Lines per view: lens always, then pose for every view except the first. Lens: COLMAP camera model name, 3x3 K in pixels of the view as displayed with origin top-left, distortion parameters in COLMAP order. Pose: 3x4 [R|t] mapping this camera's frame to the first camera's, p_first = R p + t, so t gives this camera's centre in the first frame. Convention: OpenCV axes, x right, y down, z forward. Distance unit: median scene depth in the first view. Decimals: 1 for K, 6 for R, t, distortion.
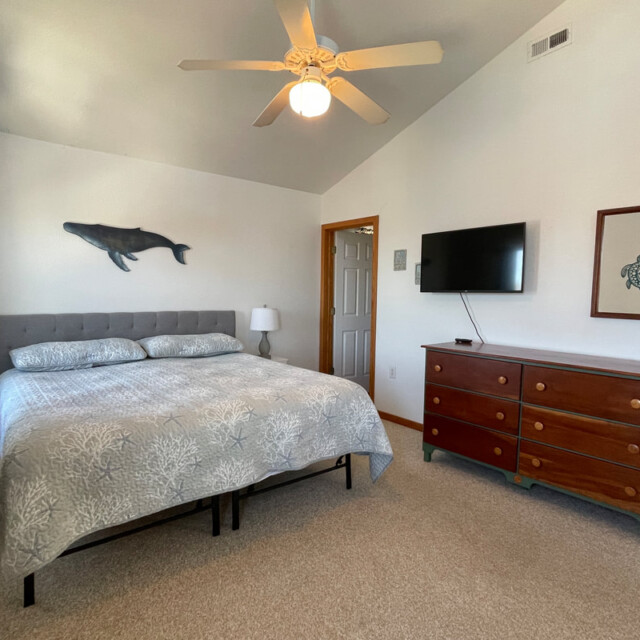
lens RADIAL K [[435.0, 0, 320.0], [0, 435.0, 320.0], [0, 0, 1]] dist [-0.005142, 0.001774]
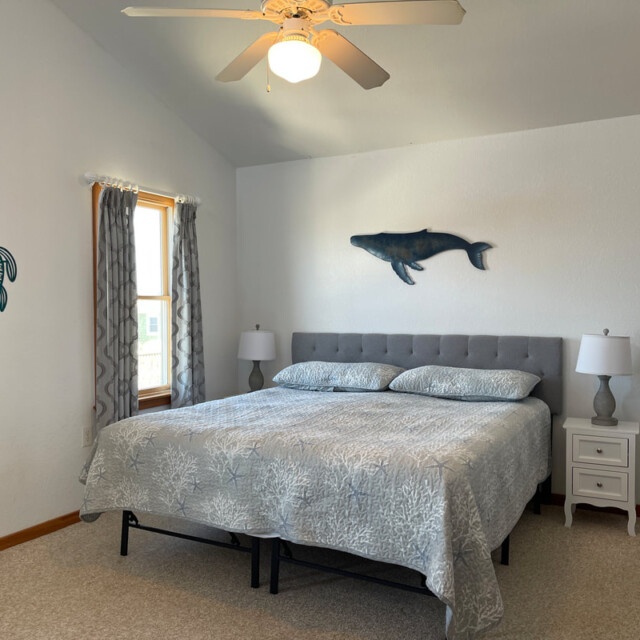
lens RADIAL K [[685.8, 0, 320.0], [0, 685.8, 320.0], [0, 0, 1]] dist [0.072473, -0.017656]
pose [[0.341061, 0.007190, -0.940014, 0.758014], [-0.051098, 0.998634, -0.010901, -0.023111], [0.938651, 0.051751, 0.340963, 0.421511]]
